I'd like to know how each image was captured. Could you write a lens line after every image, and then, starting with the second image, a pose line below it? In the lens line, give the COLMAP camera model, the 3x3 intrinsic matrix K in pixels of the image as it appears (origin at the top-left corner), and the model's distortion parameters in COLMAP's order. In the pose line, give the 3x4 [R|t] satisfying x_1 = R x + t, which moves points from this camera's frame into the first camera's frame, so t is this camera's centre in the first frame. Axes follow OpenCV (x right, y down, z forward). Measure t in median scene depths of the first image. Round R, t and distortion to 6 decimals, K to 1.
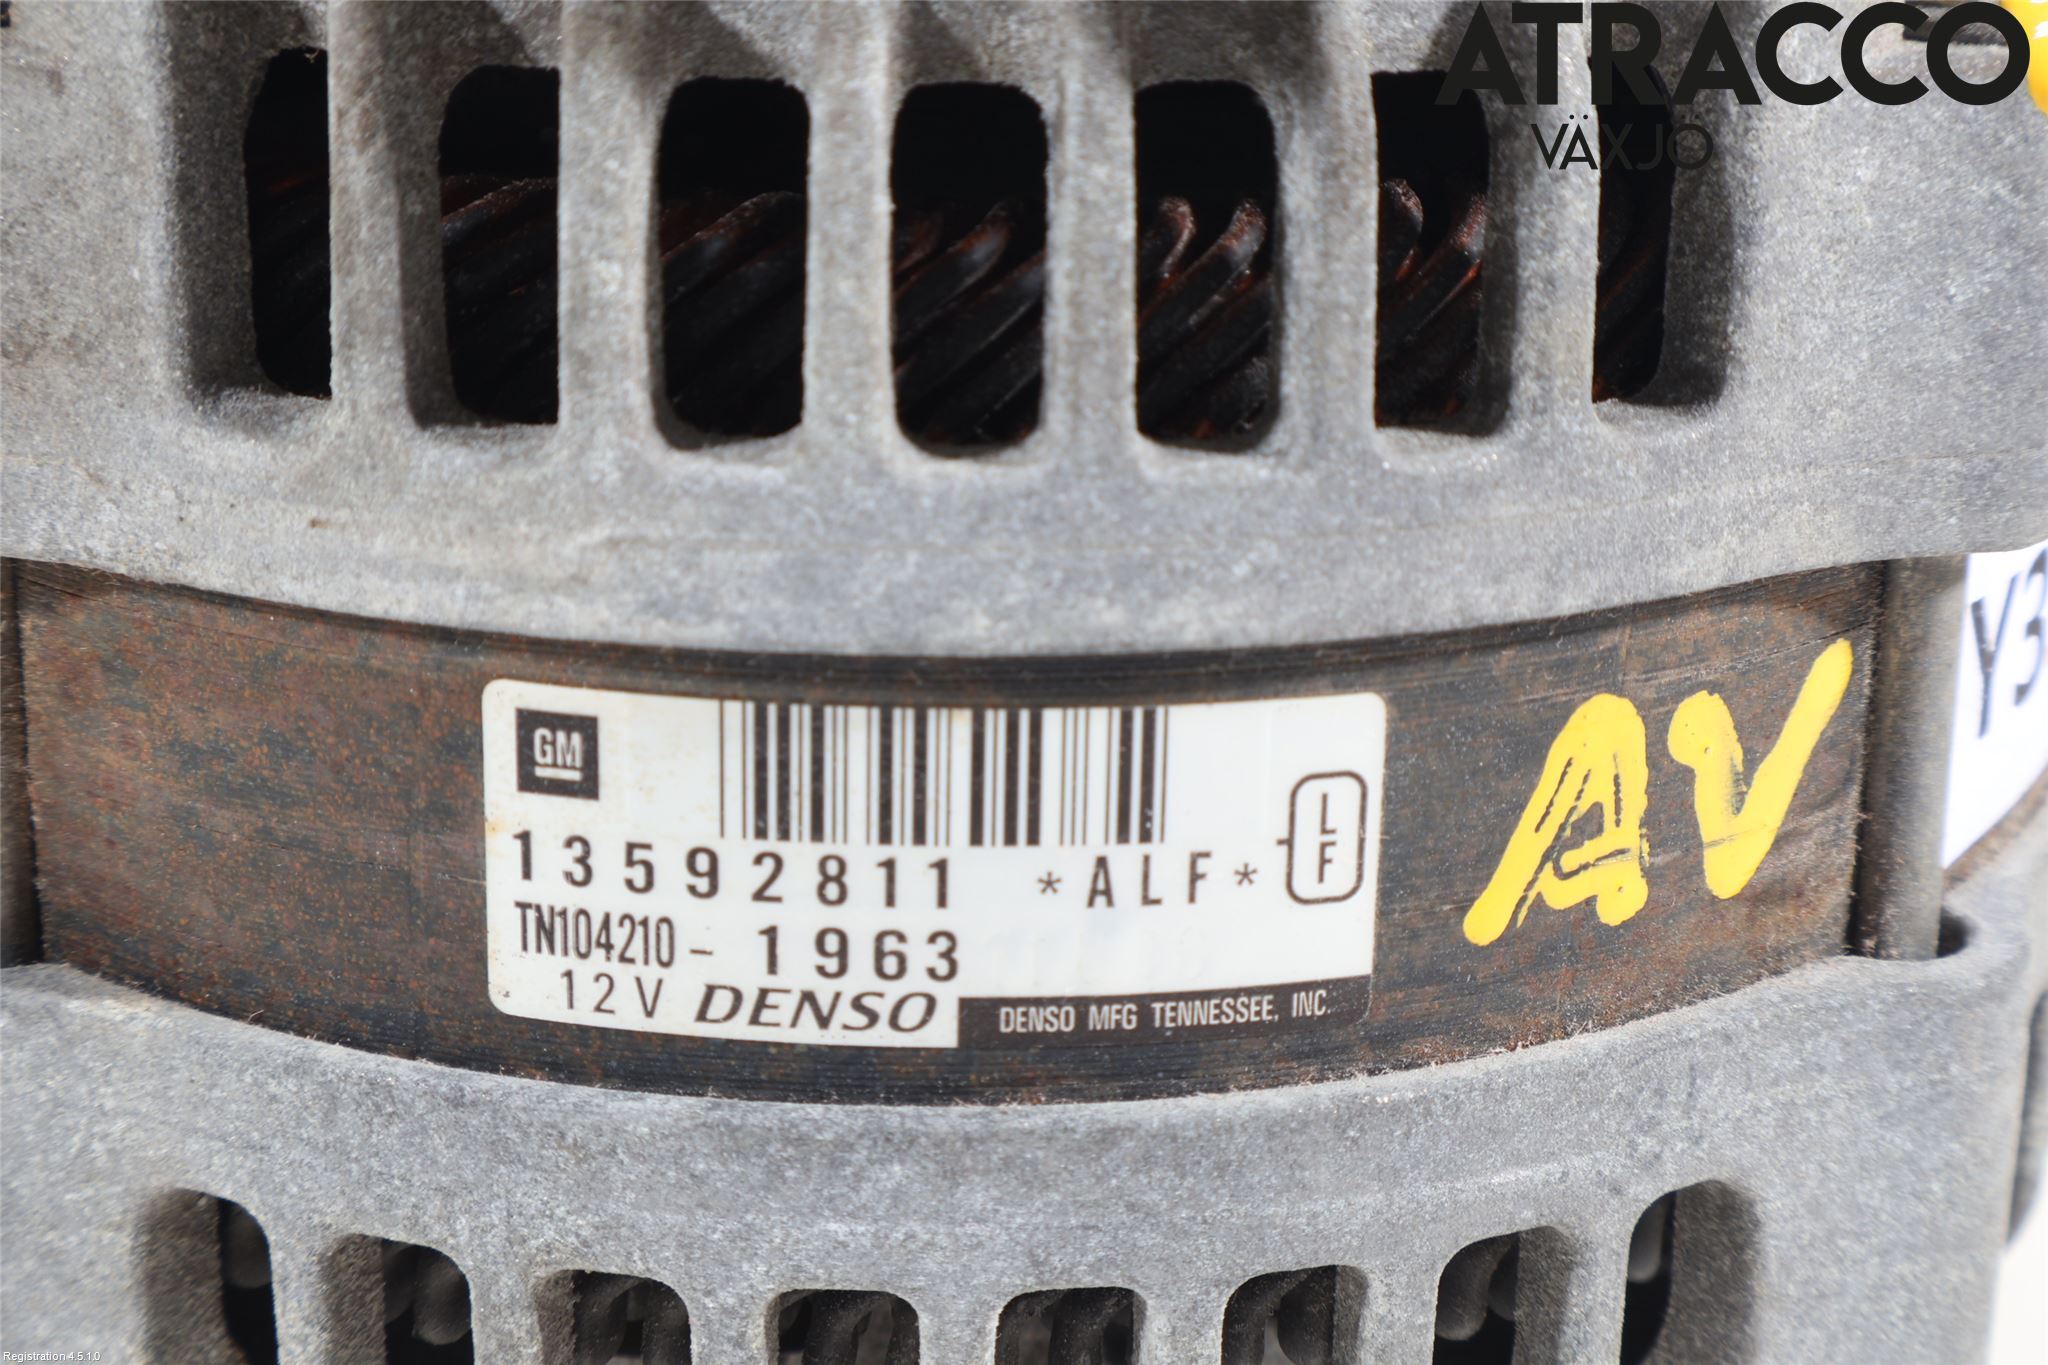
lens RADIAL K [[4261.6, 0, 1024.0], [0, 4261.6, 682.5], [0, 0, 1]] dist [0.009856, 0.001639]
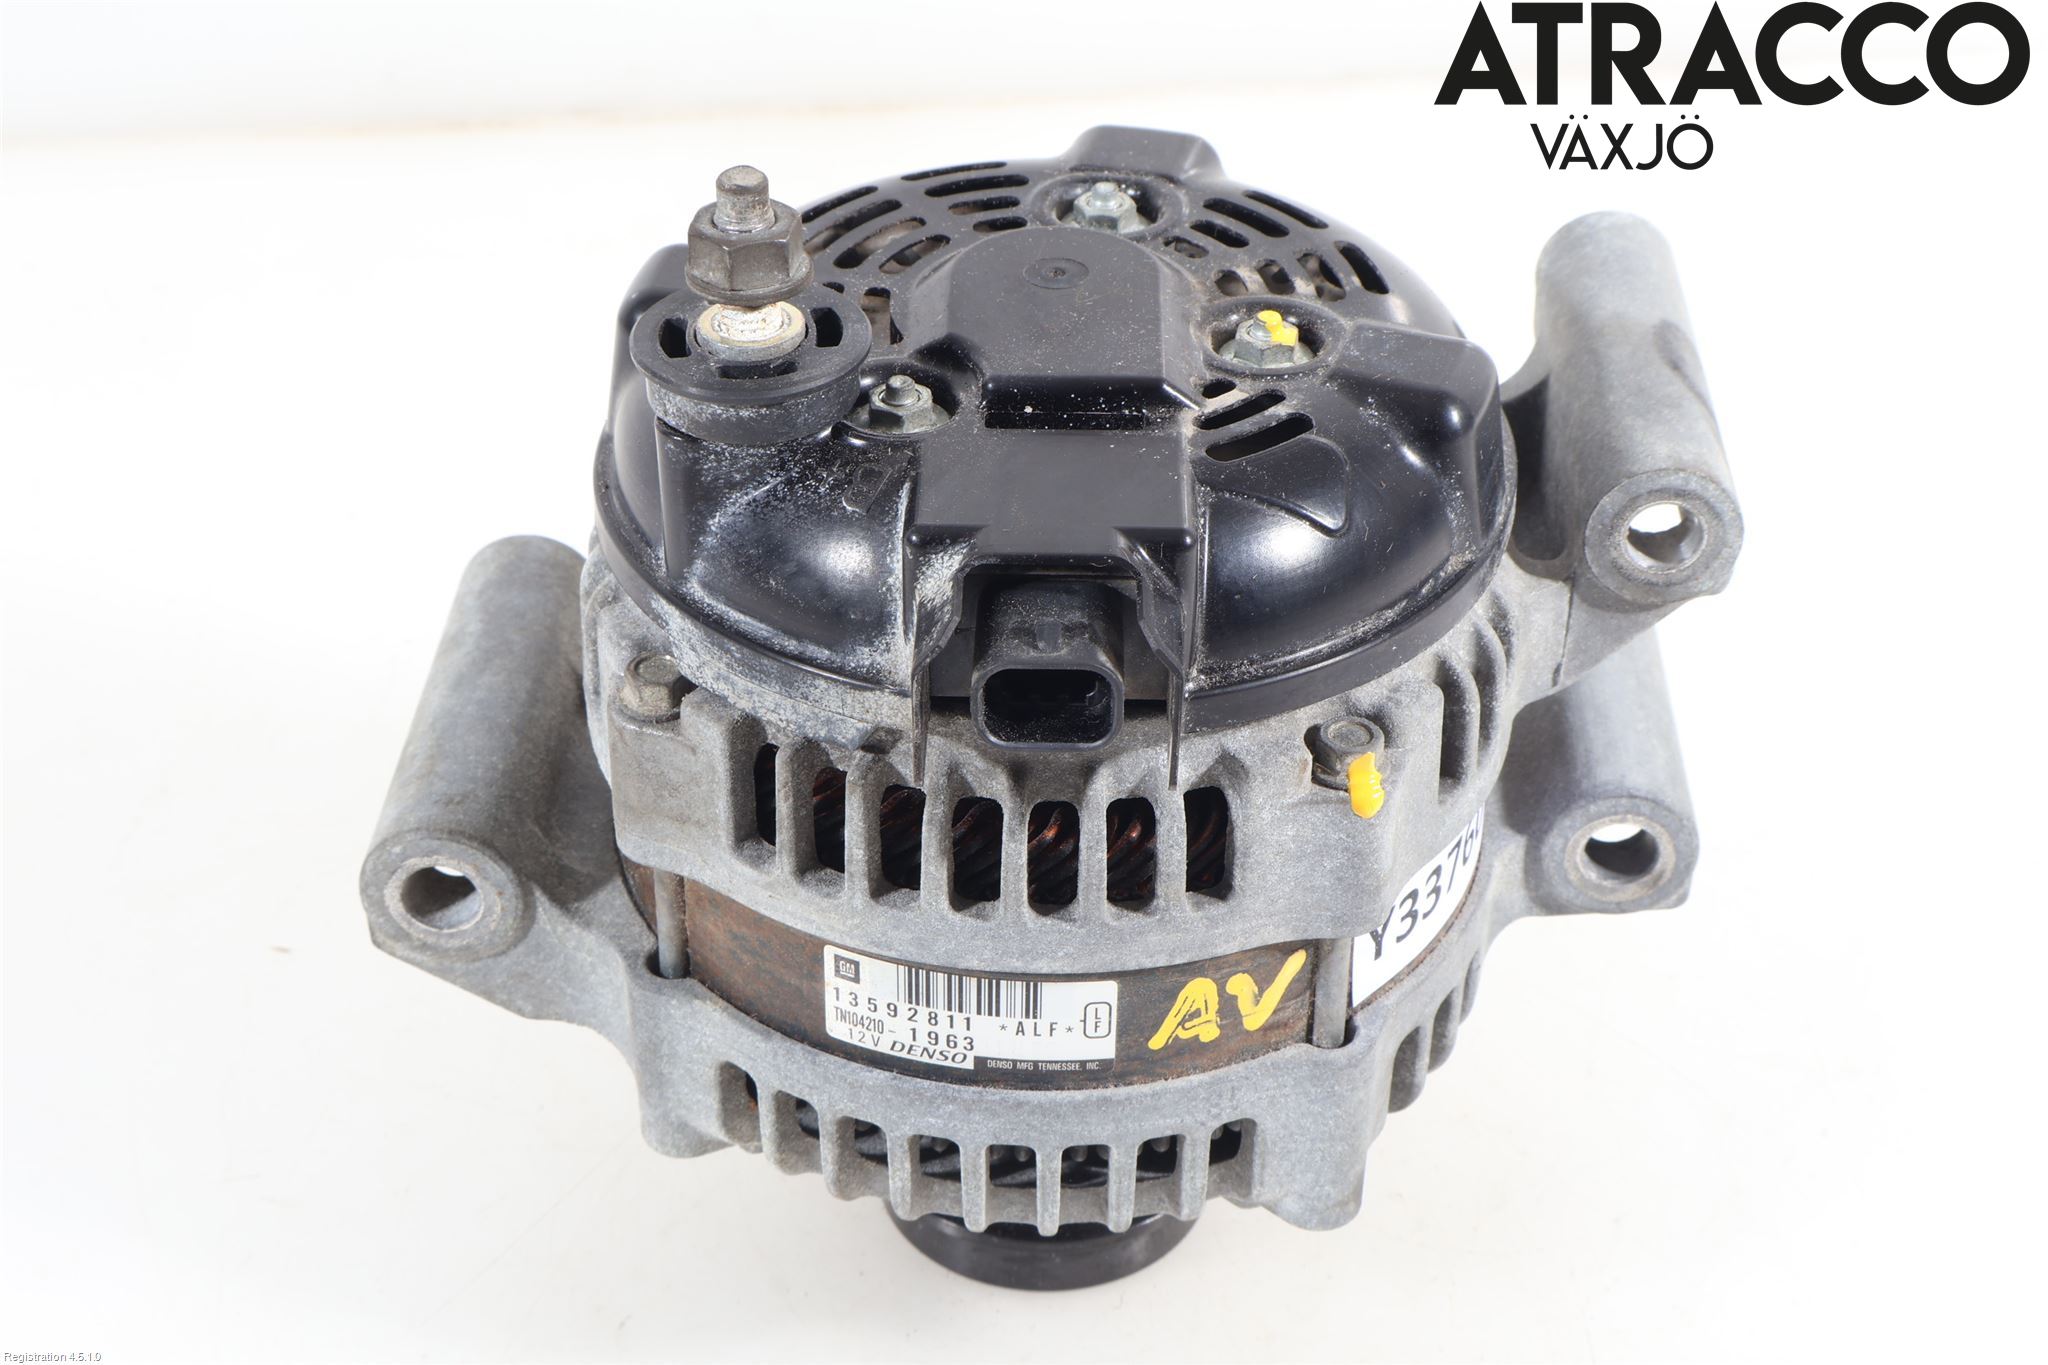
lens RADIAL K [[3323.5, 0, 1024.0], [0, 3323.5, 682.5], [0, 0, 1]] dist [0.033738, 0.023405]
pose [[0.980710, 0.103719, -0.165684, 0.381408], [-0.056929, 0.962426, 0.265511, -0.806265], [0.186997, -0.250957, 0.949765, -1.164603]]
